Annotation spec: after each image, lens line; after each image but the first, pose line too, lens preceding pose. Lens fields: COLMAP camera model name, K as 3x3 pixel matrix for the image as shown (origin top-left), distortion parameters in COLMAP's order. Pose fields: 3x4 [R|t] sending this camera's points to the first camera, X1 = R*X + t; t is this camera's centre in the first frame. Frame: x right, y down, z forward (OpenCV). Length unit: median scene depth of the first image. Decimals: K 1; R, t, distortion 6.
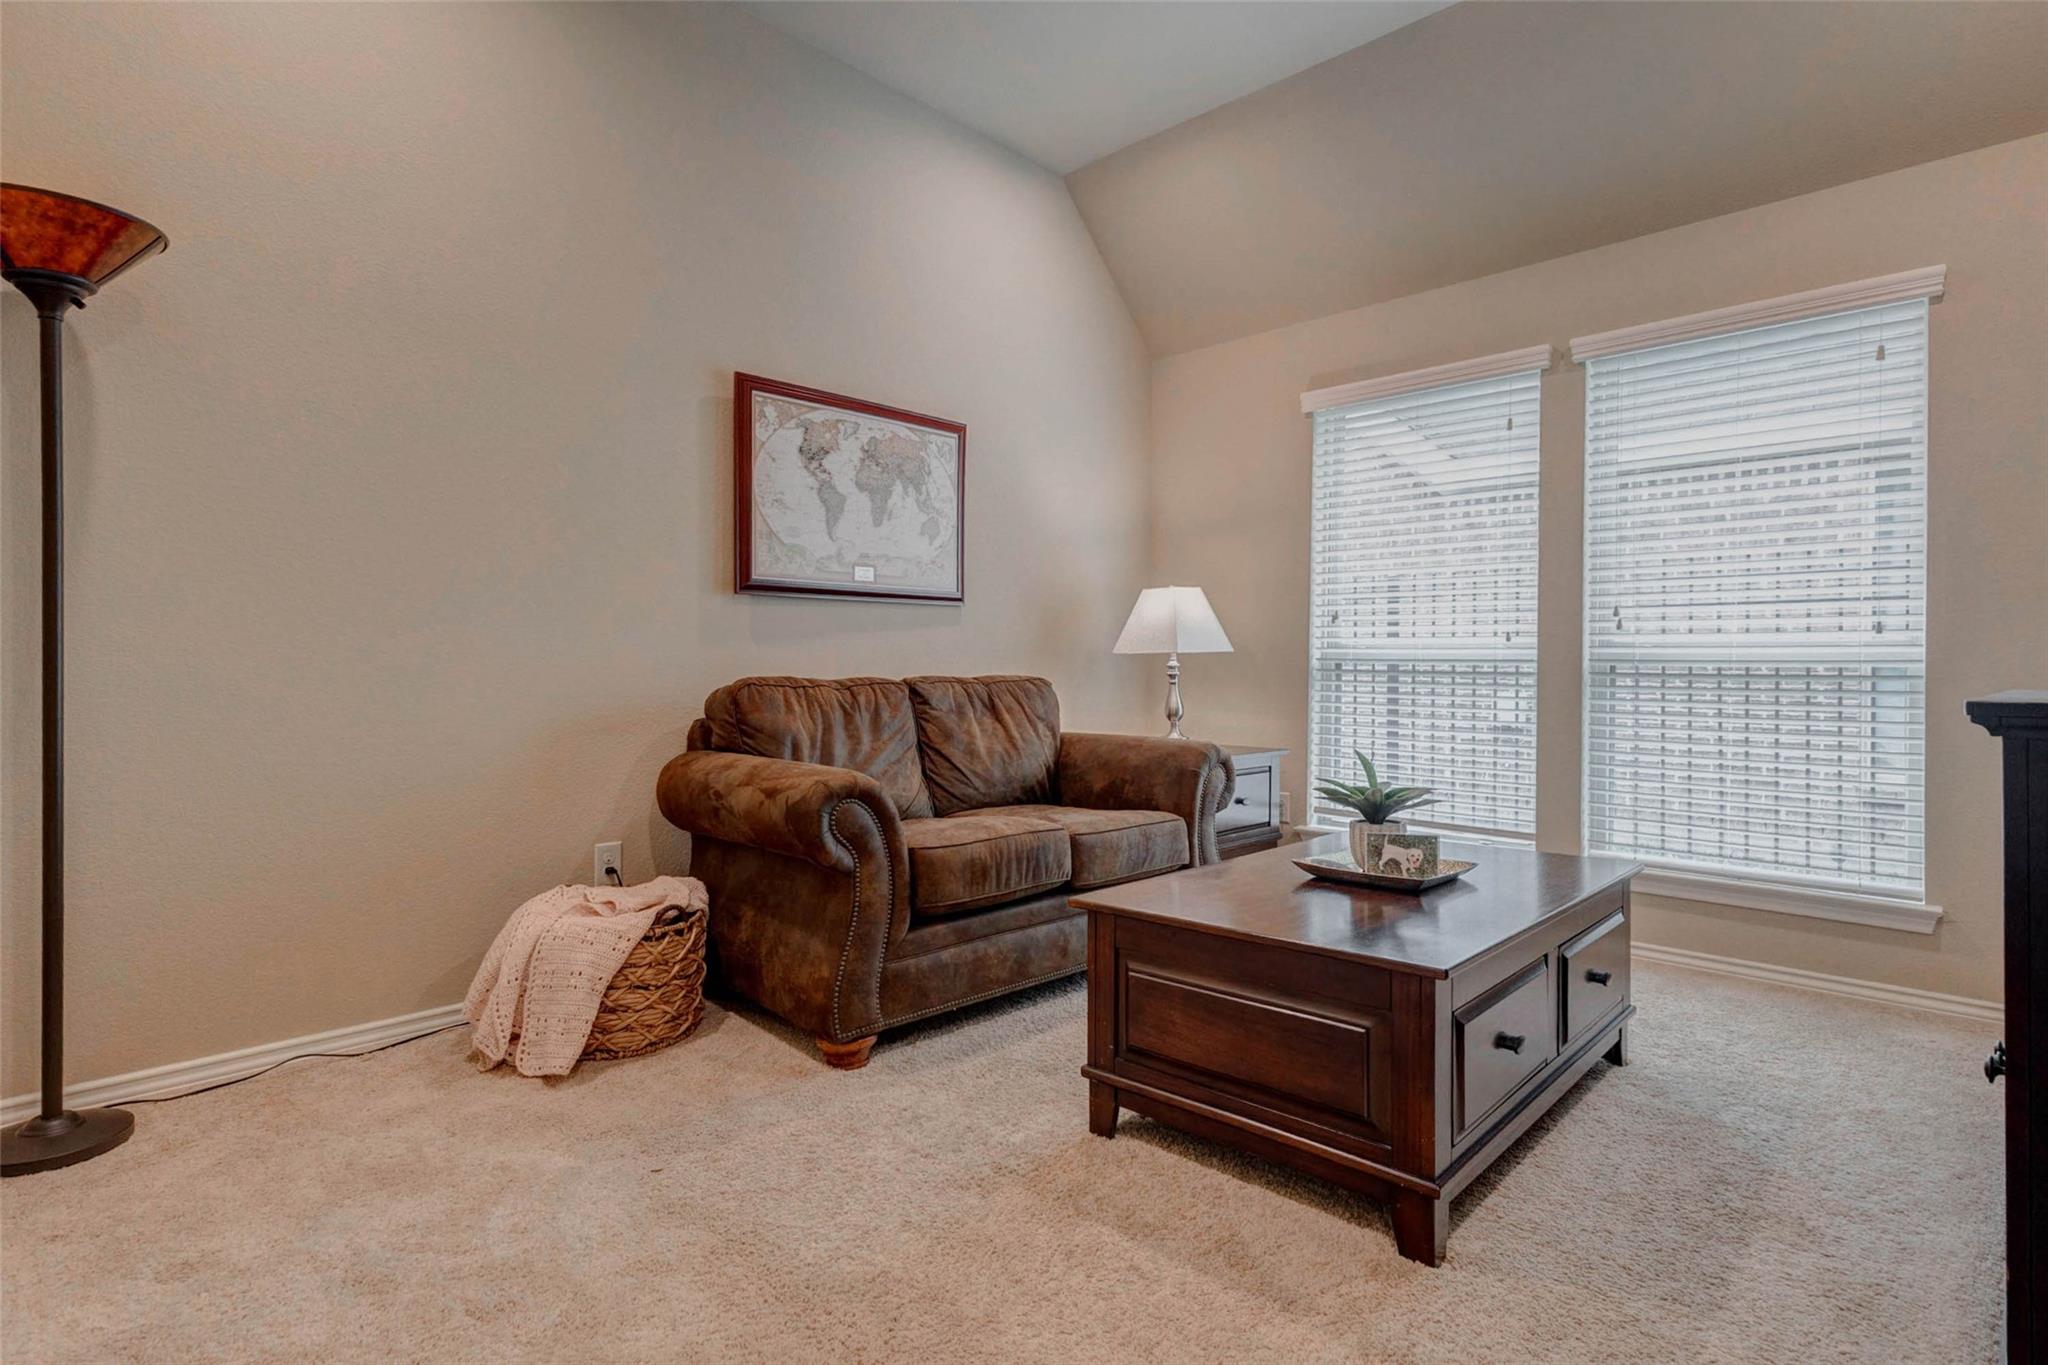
lens RADIAL K [[1026.2, 0, 1022.2], [0, 1026.2, 674.2], [0, 0, 1]] dist [0.020274, -0.002363]
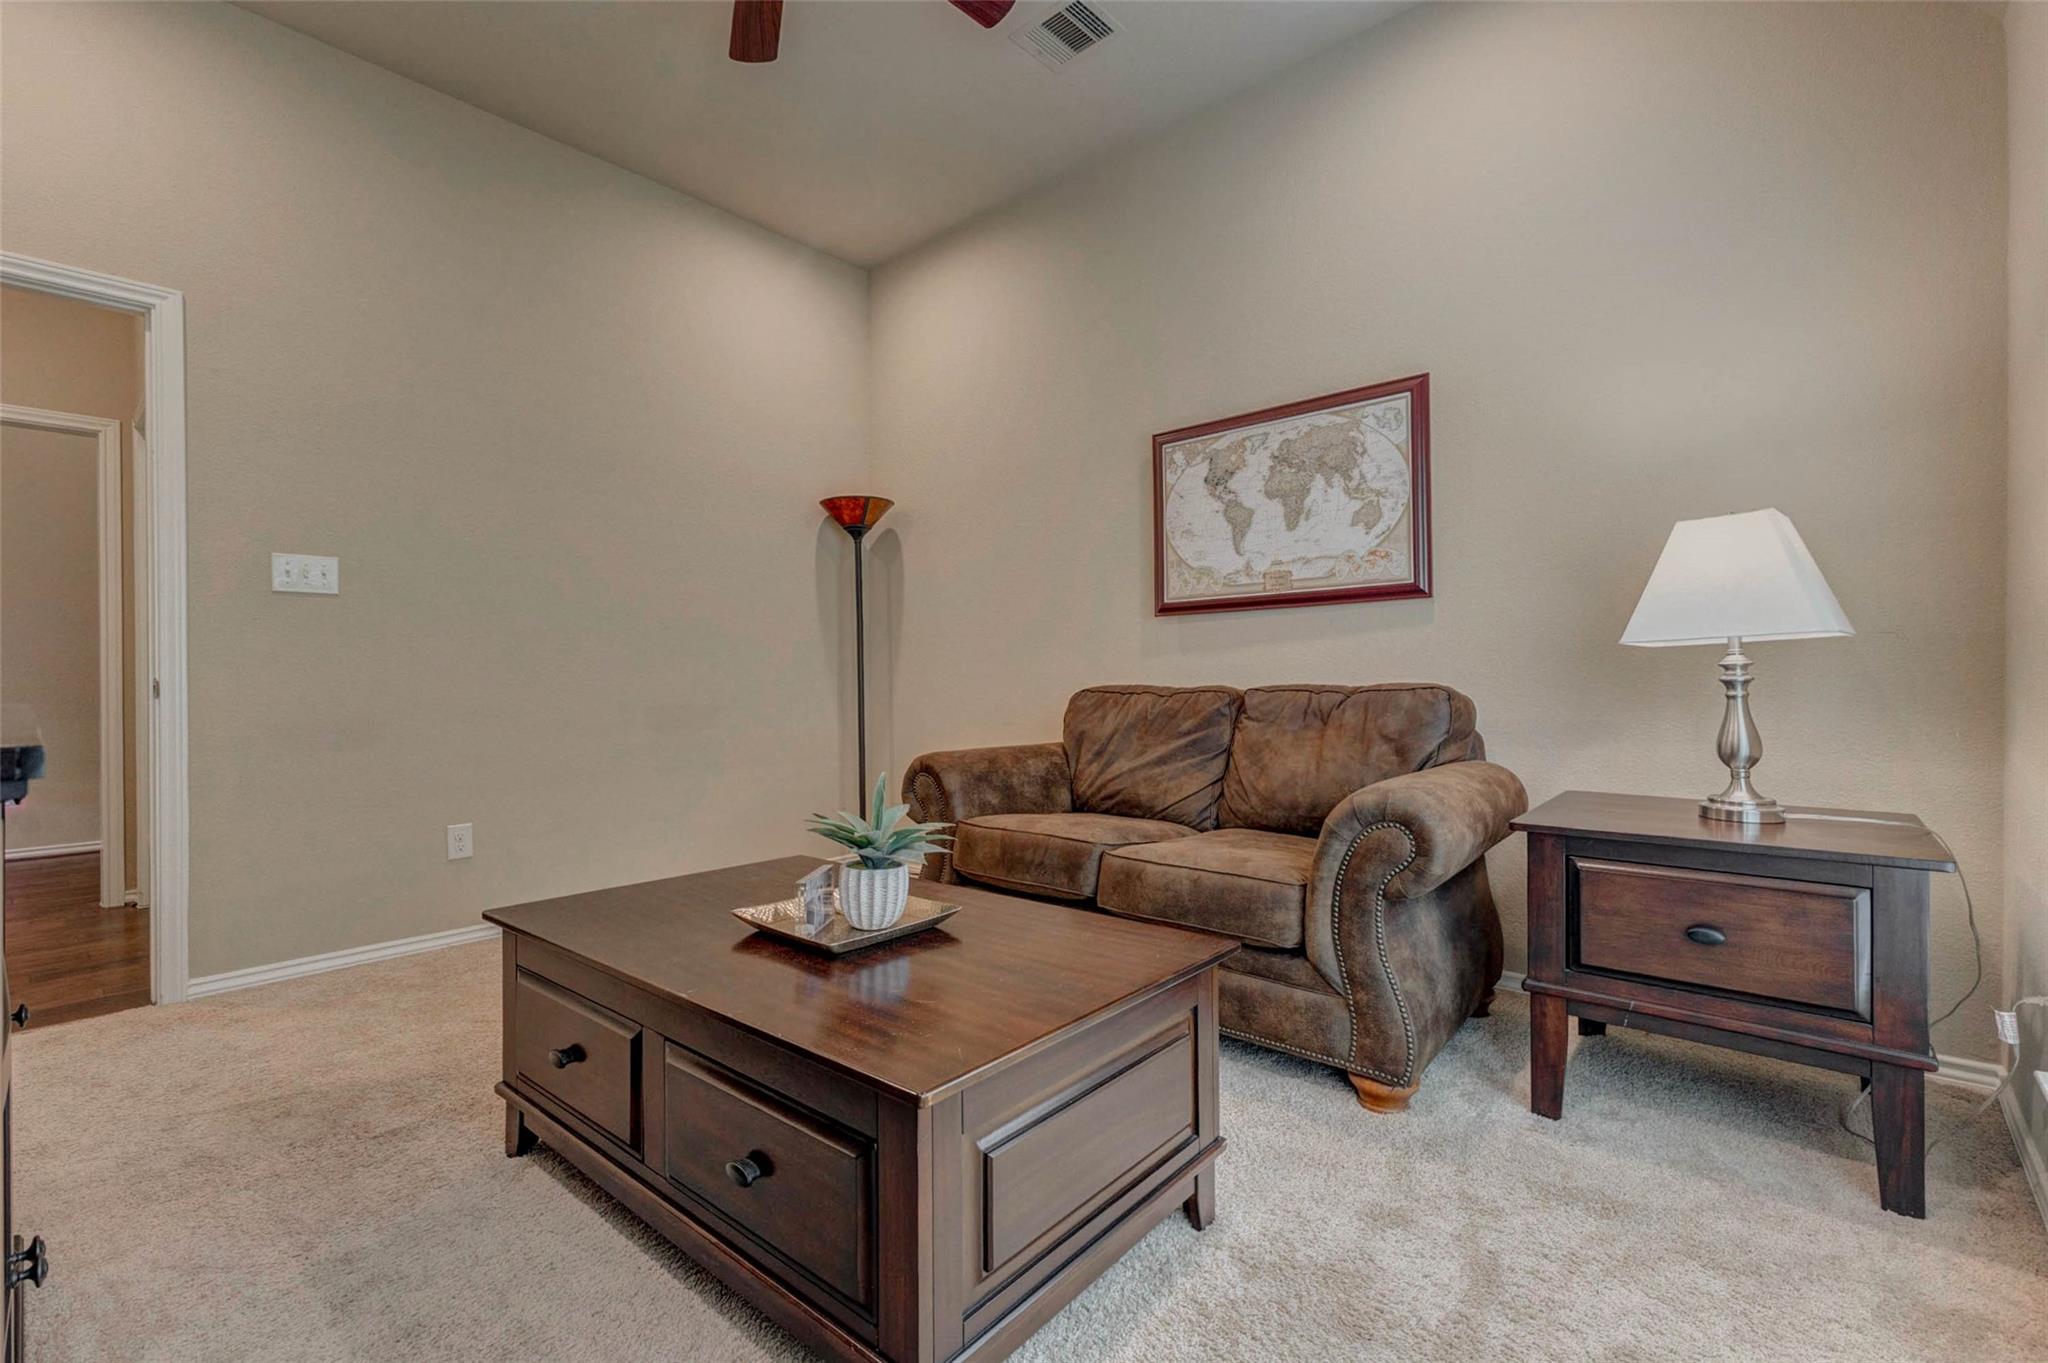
lens RADIAL K [[896.6, 0, 1022.1], [0, 896.6, 685.7], [0, 0, 1]] dist [0.012347, -0.001862]
pose [[0.053651, 0.003556, -0.998553, 0.705611], [0.003587, 0.999987, 0.003754, -0.000568], [0.998553, -0.003783, 0.053638, 0.710824]]
